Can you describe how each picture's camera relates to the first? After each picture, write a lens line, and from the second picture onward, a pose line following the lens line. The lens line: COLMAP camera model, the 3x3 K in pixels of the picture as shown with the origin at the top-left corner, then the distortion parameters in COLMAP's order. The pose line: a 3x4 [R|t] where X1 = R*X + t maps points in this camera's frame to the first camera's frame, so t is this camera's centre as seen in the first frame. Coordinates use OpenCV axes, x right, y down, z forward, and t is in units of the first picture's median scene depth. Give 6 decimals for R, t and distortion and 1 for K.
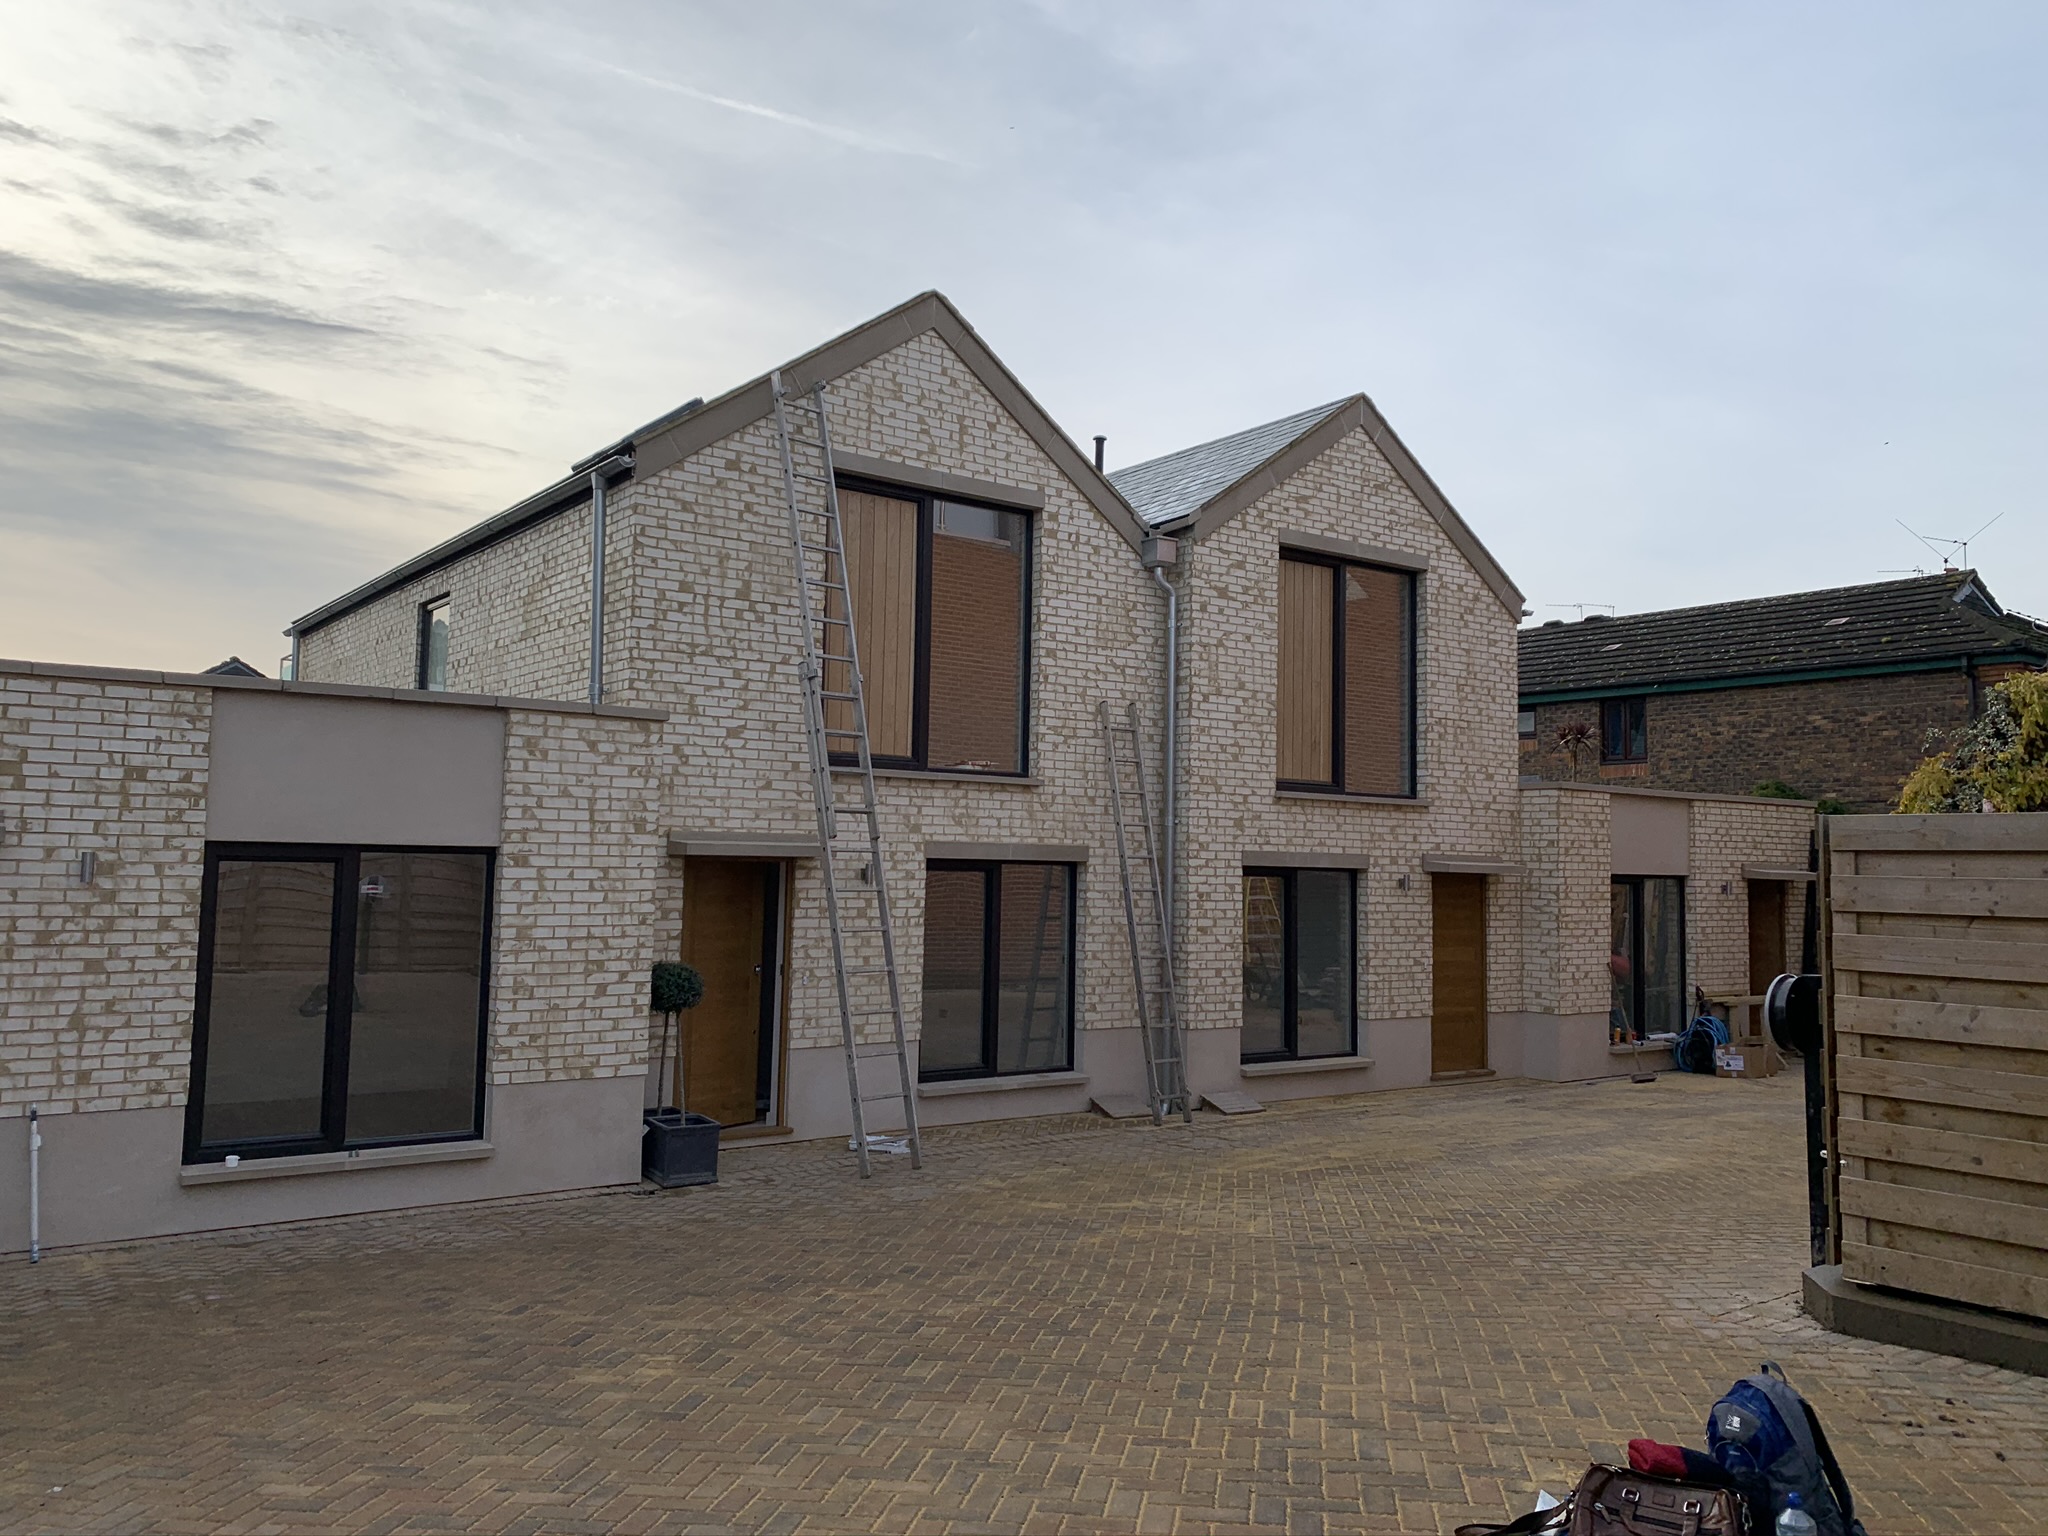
lens RADIAL K [[1544.1, 0, 1029.9], [0, 1544.1, 763.0], [0, 0, 1]] dist [0.036975, -0.042168]
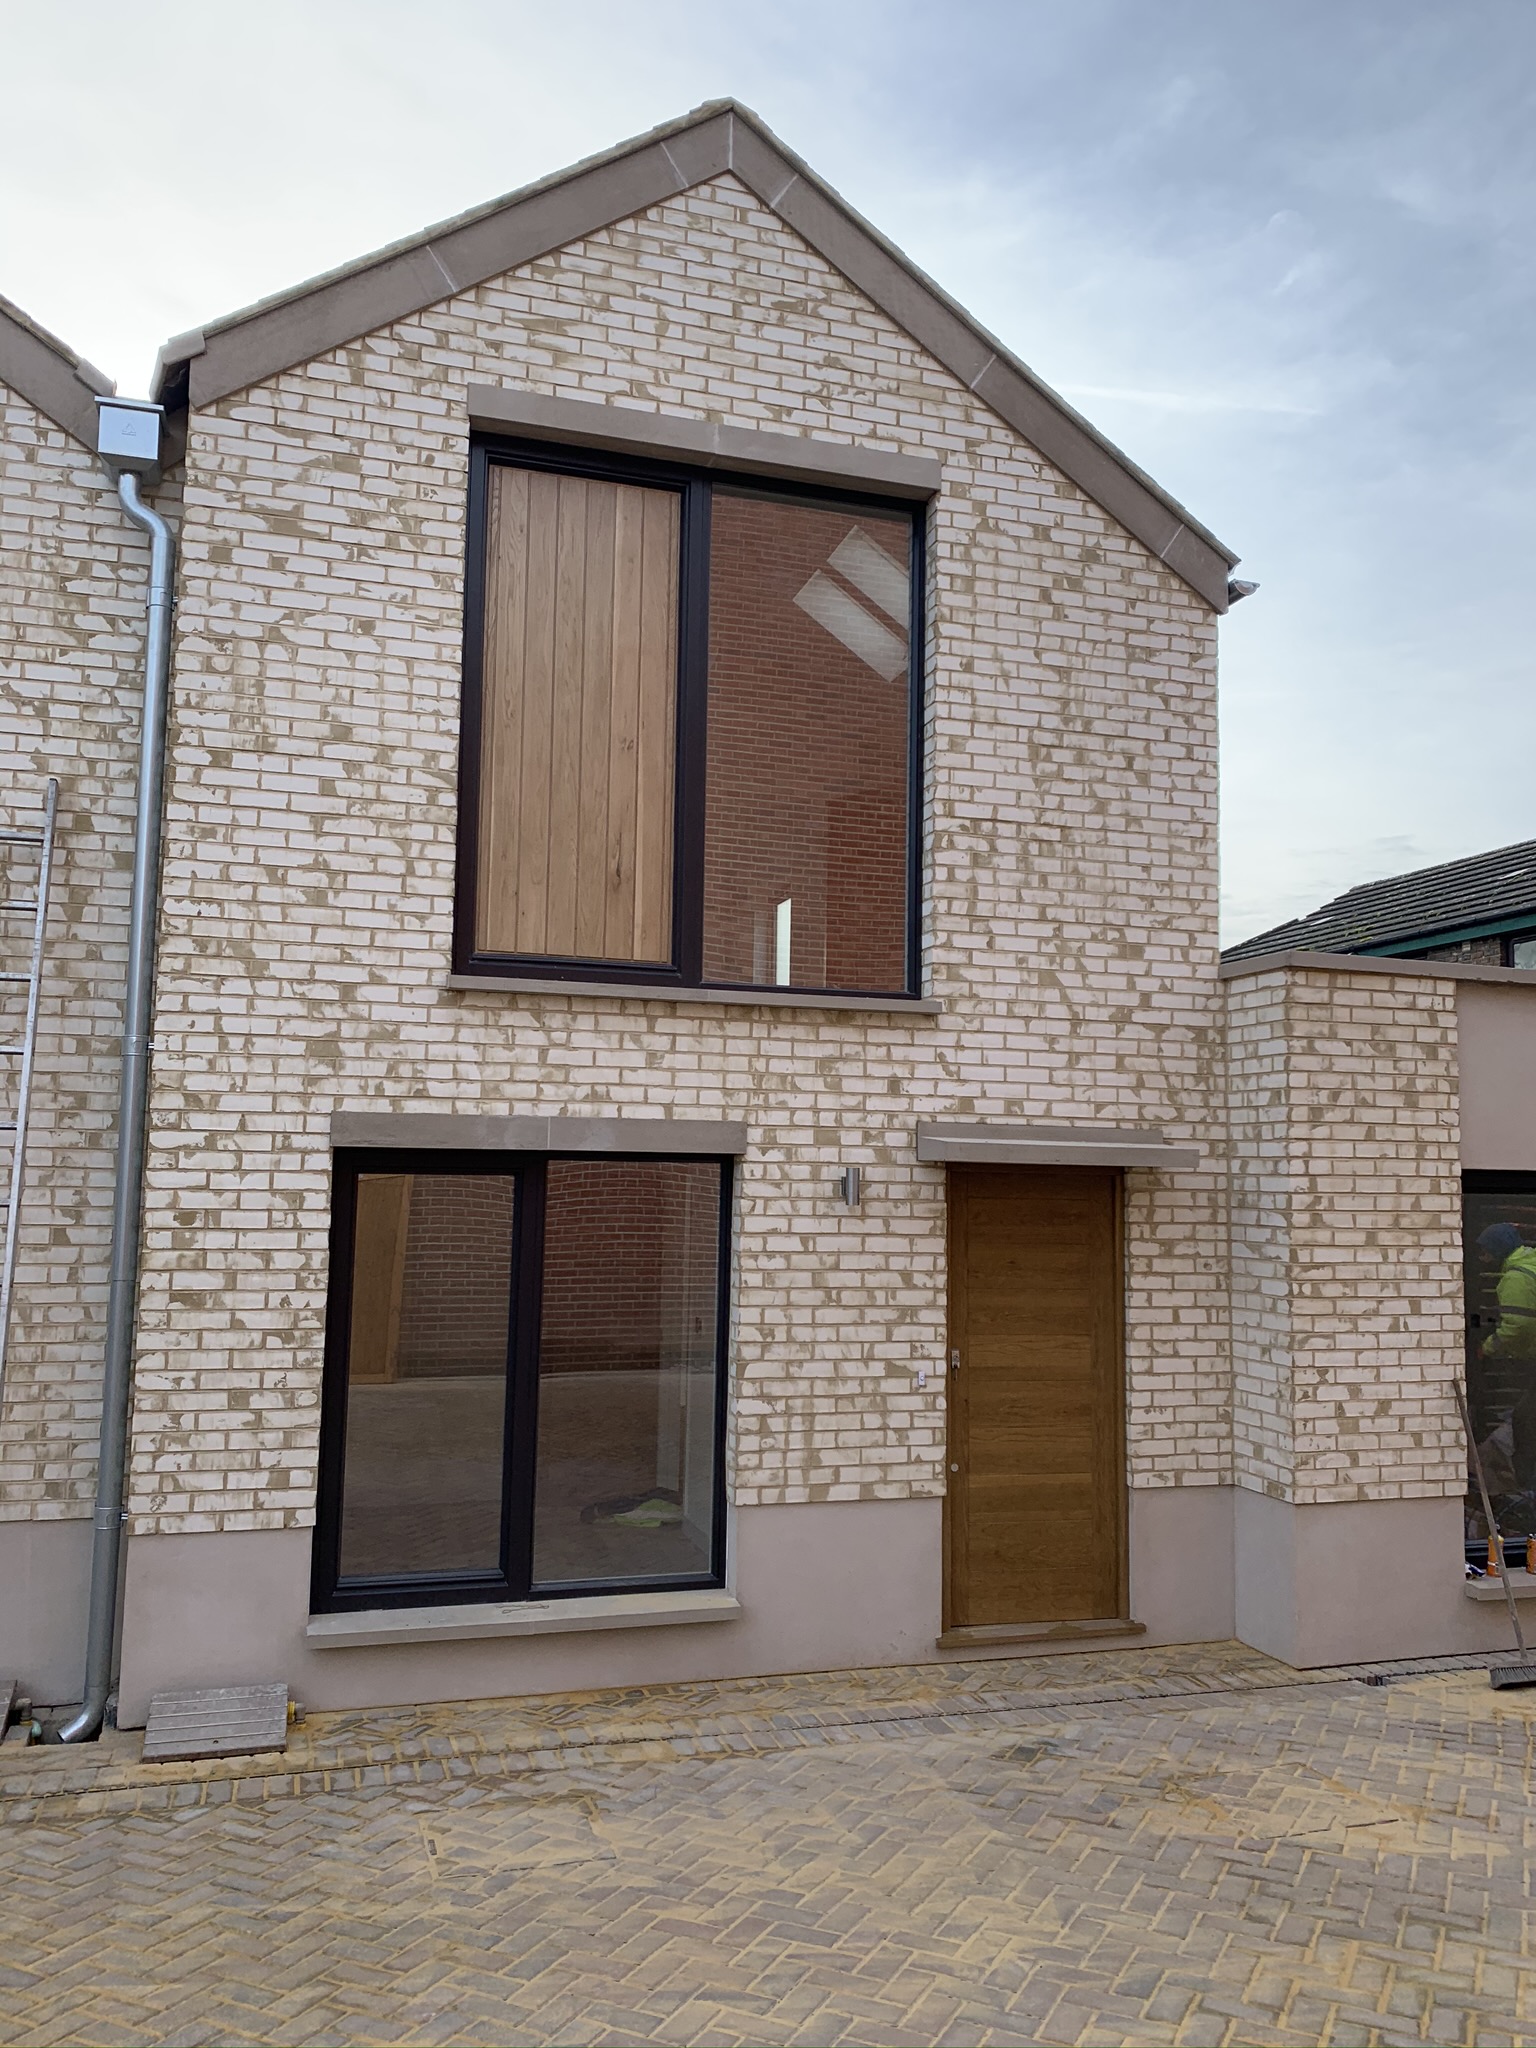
lens RADIAL K [[1544.1, 0, 761.9], [0, 1544.1, 1036.4], [0, 0, 1]] dist [0.036975, -0.042168]
pose [[0.948288, -0.031573, -0.315836, 0.355695], [0.022809, 0.999246, -0.031408, 0.047864], [0.316589, 0.022580, 0.948294, 0.577119]]
